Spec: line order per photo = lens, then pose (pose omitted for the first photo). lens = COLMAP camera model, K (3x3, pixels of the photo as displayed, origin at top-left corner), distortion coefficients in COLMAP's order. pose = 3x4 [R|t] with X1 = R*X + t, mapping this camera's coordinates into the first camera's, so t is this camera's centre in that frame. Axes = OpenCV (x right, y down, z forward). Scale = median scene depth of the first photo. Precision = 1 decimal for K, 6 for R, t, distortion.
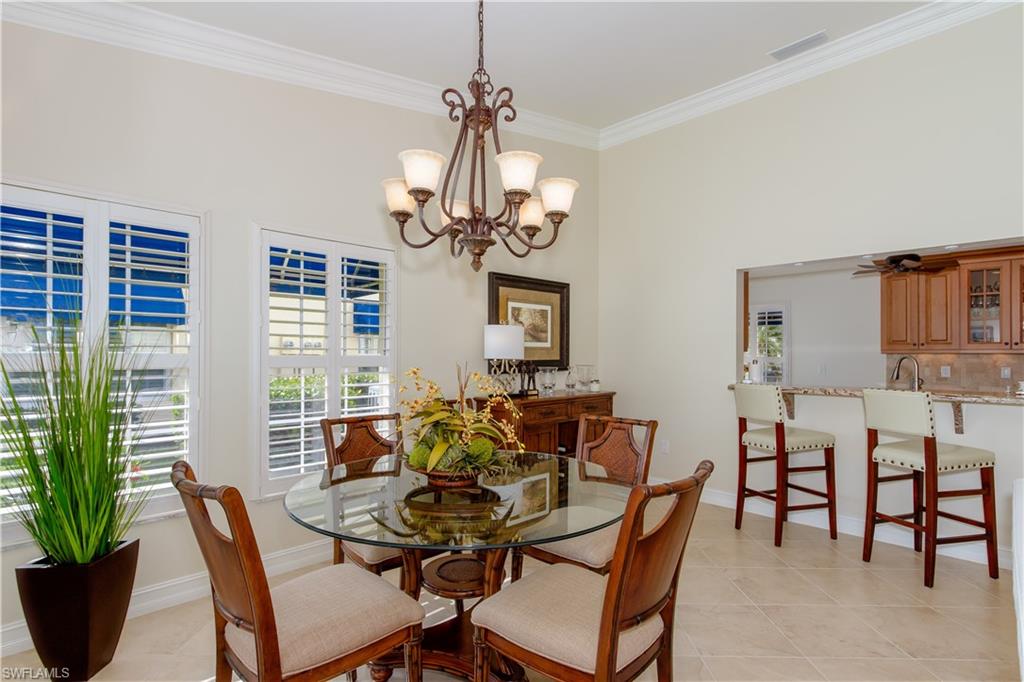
lens RADIAL K [[477.4, 0, 491.0], [0, 477.4, 348.5], [0, 0, 1]] dist [-0.002948, 0.003655]
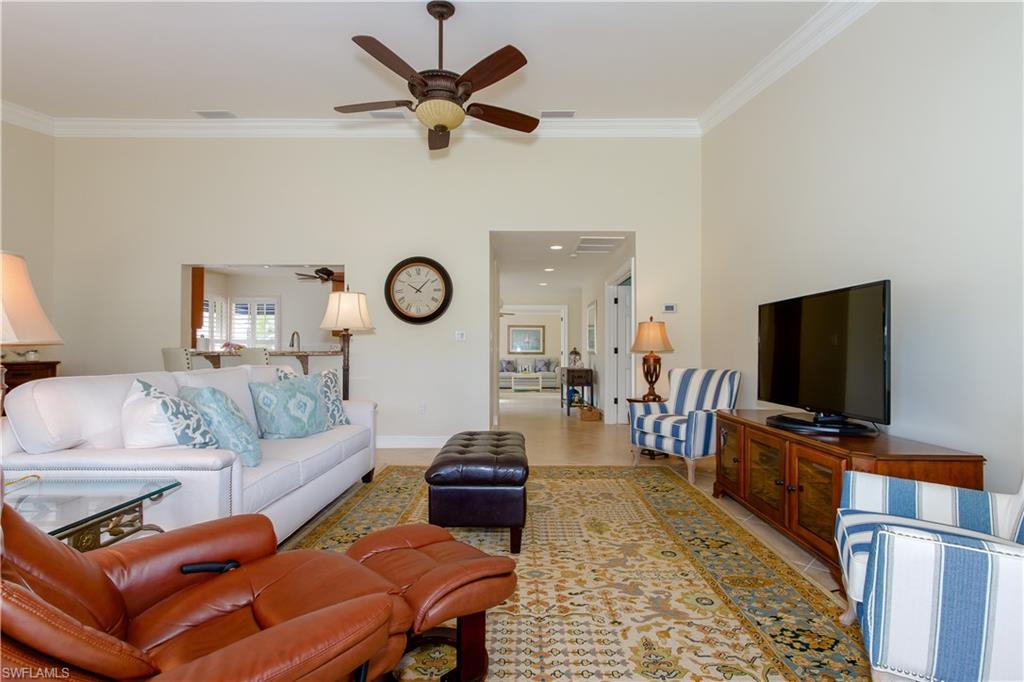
lens RADIAL K [[477.4, 0, 519.6], [0, 477.4, 345.9], [0, 0, 1]] dist [-0.002948, 0.003655]
pose [[0.692280, 0.003598, 0.721620, 0.210293], [-0.002681, 0.999993, -0.002414, 0.058802], [-0.721624, -0.000264, 0.692285, -0.569574]]
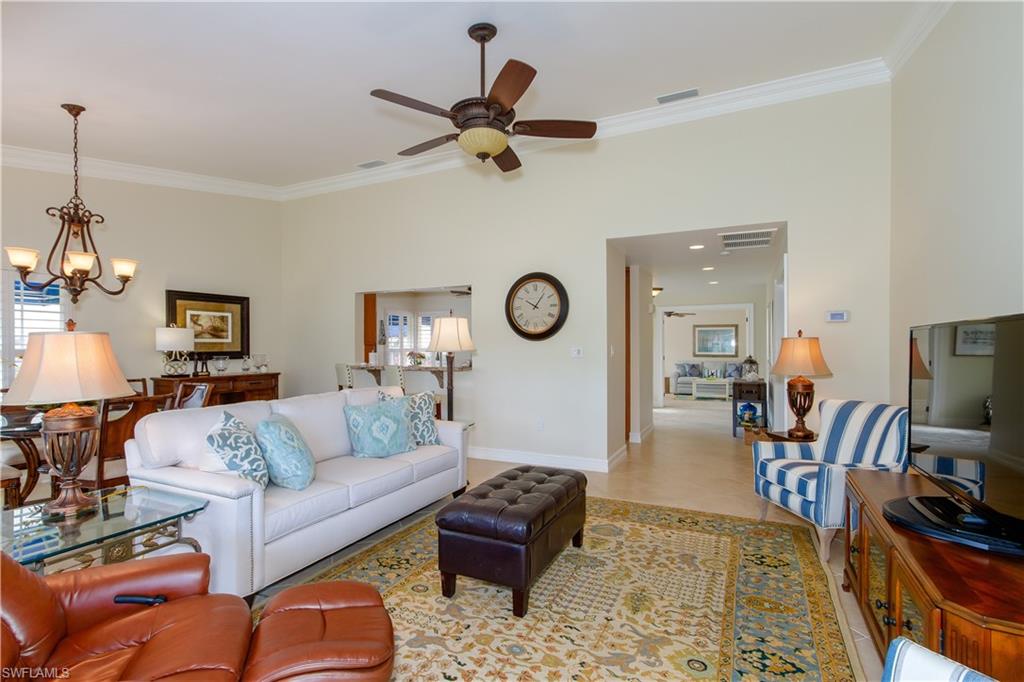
lens RADIAL K [[477.4, 0, 513.9], [0, 477.4, 347.9], [0, 0, 1]] dist [-0.002948, 0.003655]
pose [[0.937161, -0.009984, 0.348754, 0.447723], [0.005918, 0.999902, 0.012722, 0.000890], [-0.348847, -0.009859, 0.937128, -0.661773]]
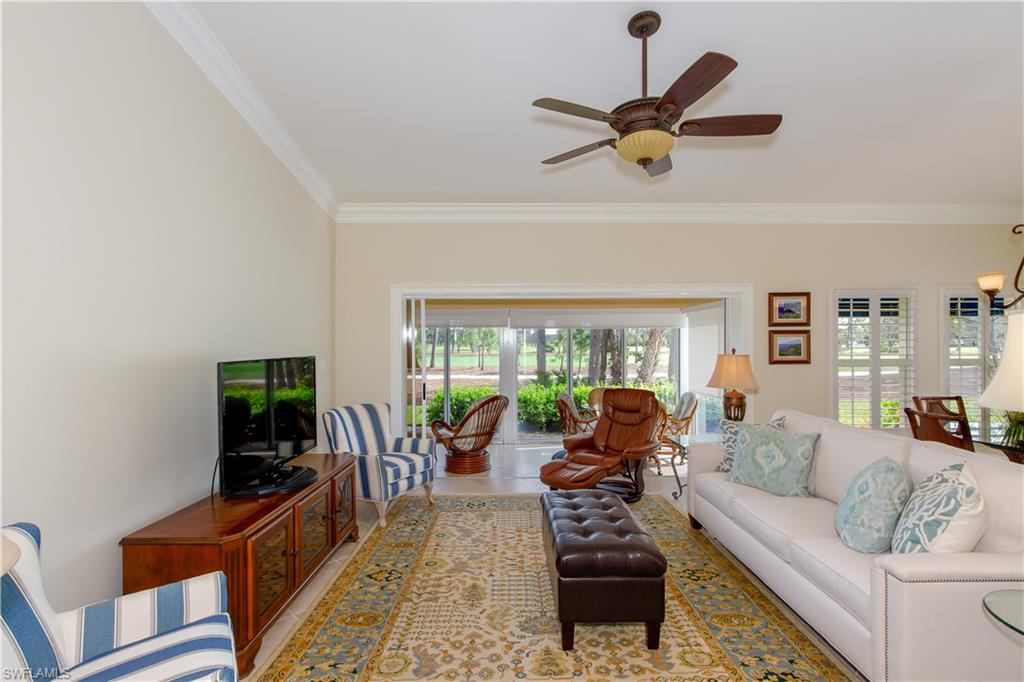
lens RADIAL K [[477.4, 0, 509.8], [0, 477.4, 348.1], [0, 0, 1]] dist [-0.002948, 0.003655]
pose [[-0.690197, 0.004485, -0.723607, 1.245727], [0.007335, 0.999973, -0.000798, -0.027754], [0.723584, -0.005859, -0.690211, 0.338043]]
